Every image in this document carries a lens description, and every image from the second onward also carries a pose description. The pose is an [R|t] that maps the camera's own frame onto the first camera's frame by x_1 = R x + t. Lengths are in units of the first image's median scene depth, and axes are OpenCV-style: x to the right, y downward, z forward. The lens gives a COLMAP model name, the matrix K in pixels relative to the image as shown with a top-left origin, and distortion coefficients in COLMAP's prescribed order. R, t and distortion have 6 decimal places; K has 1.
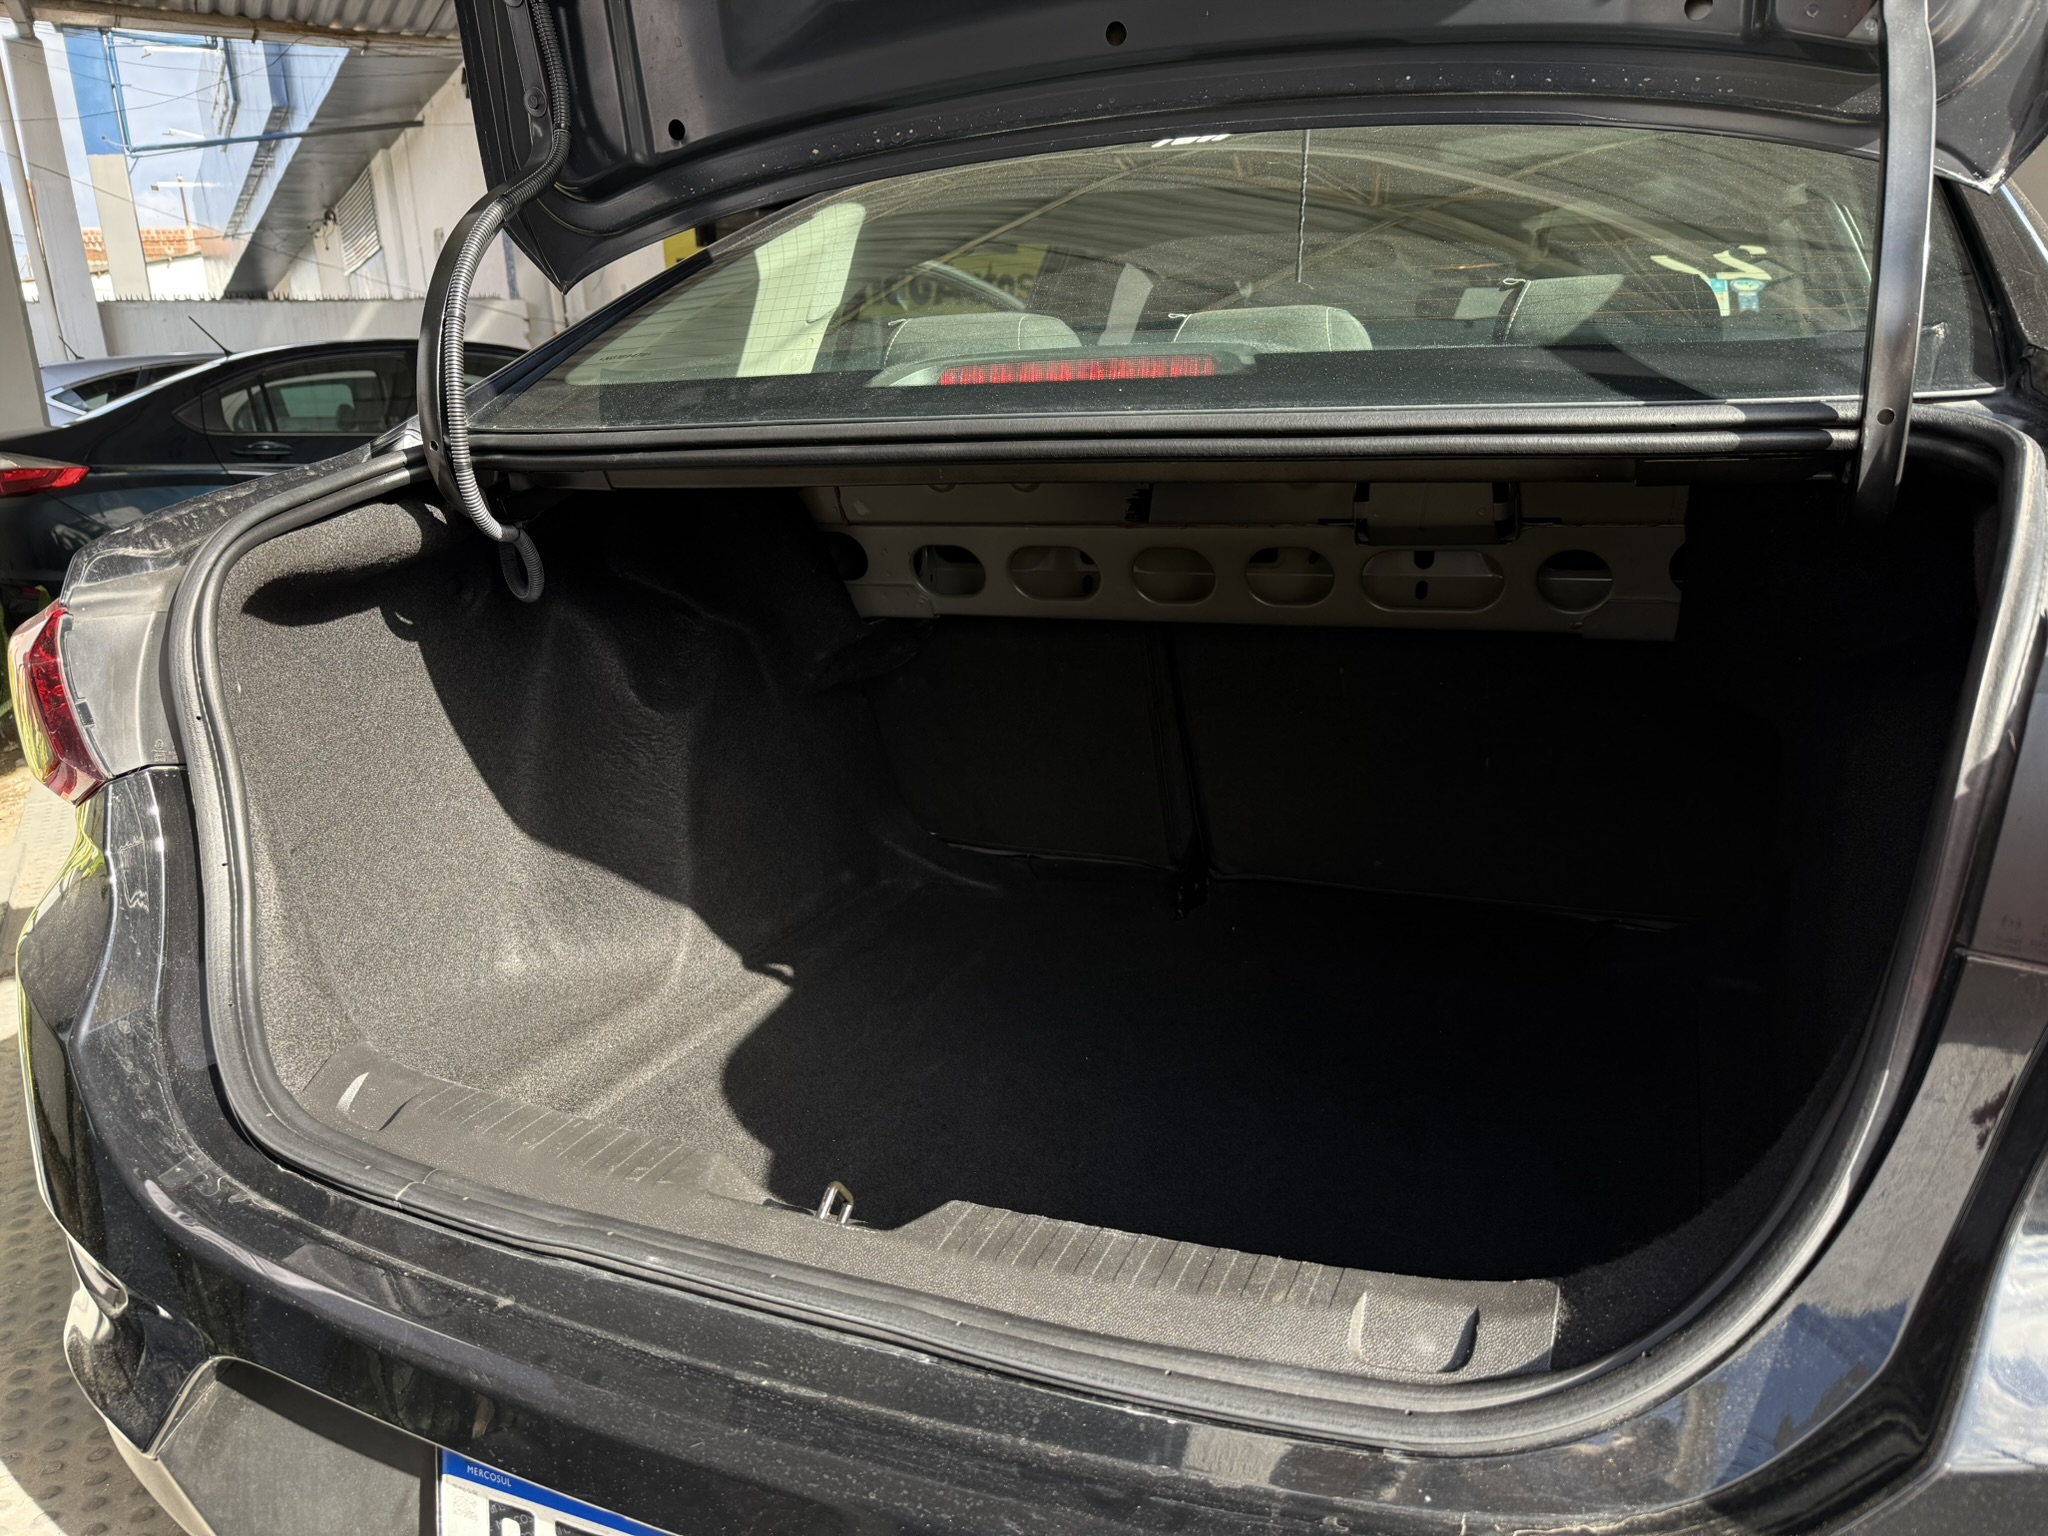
lens RADIAL K [[1450.6, 0, 1016.8], [0, 1450.6, 776.4], [0, 0, 1]] dist [0.021338, -0.030087]
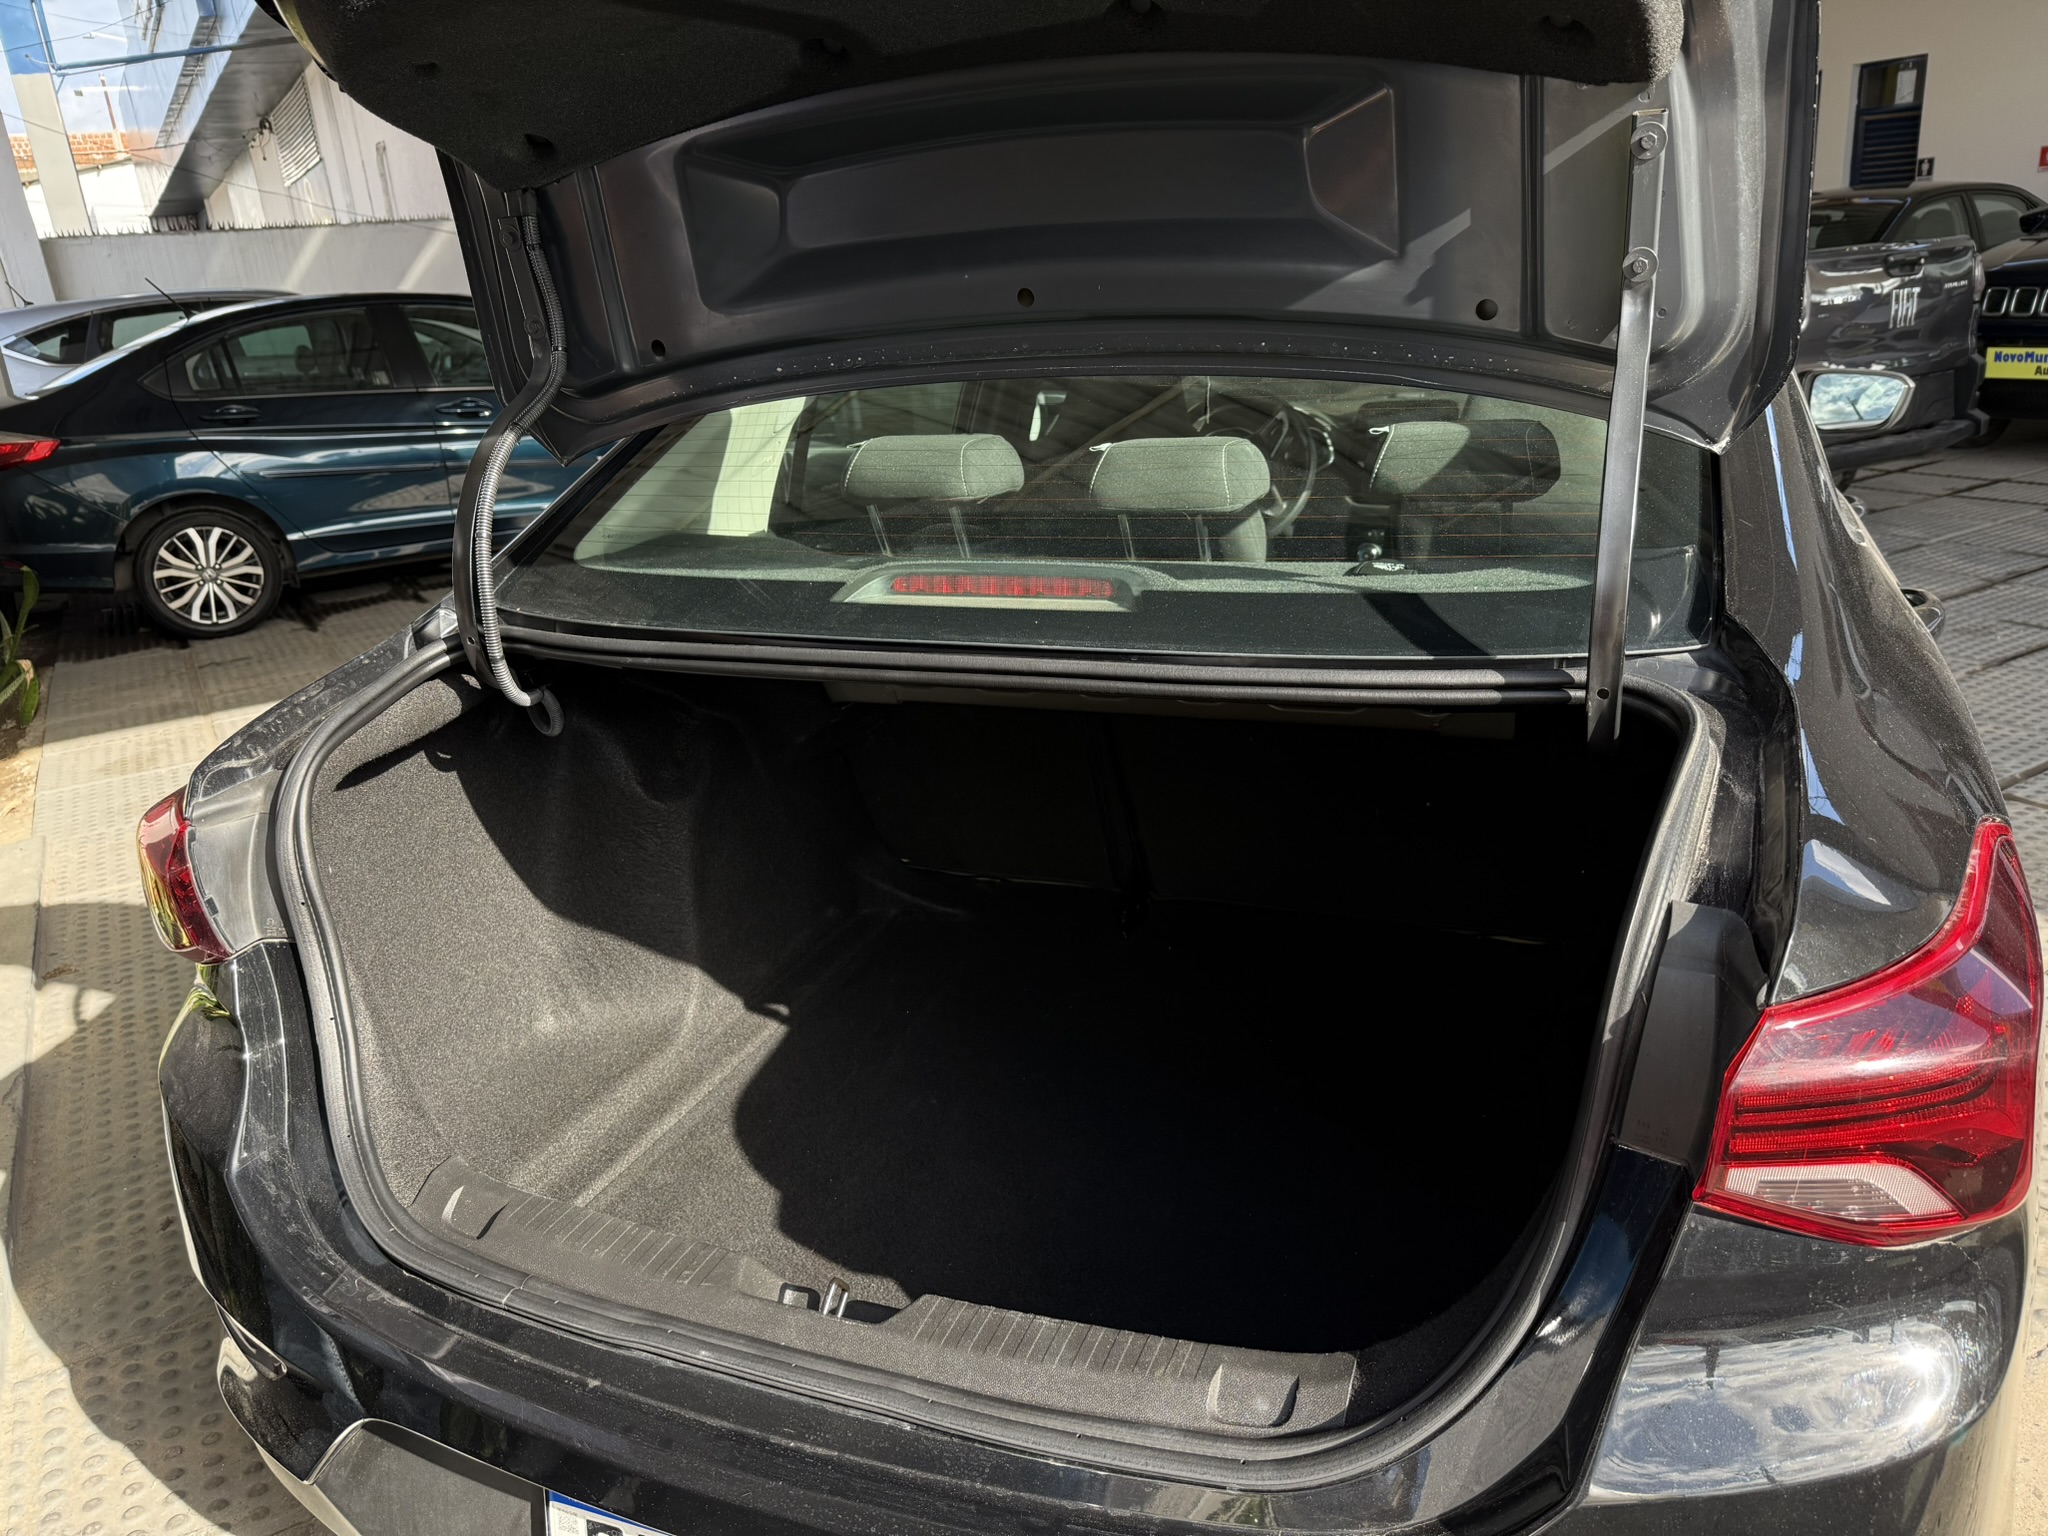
lens RADIAL K [[1450.6, 0, 1022.6], [0, 1450.6, 760.3], [0, 0, 1]] dist [0.021338, -0.030087]
pose [[0.999141, -0.037473, 0.017690, 0.033820], [0.036183, 0.997006, 0.068330, -0.236836], [-0.020197, -0.067631, 0.997506, -0.252728]]
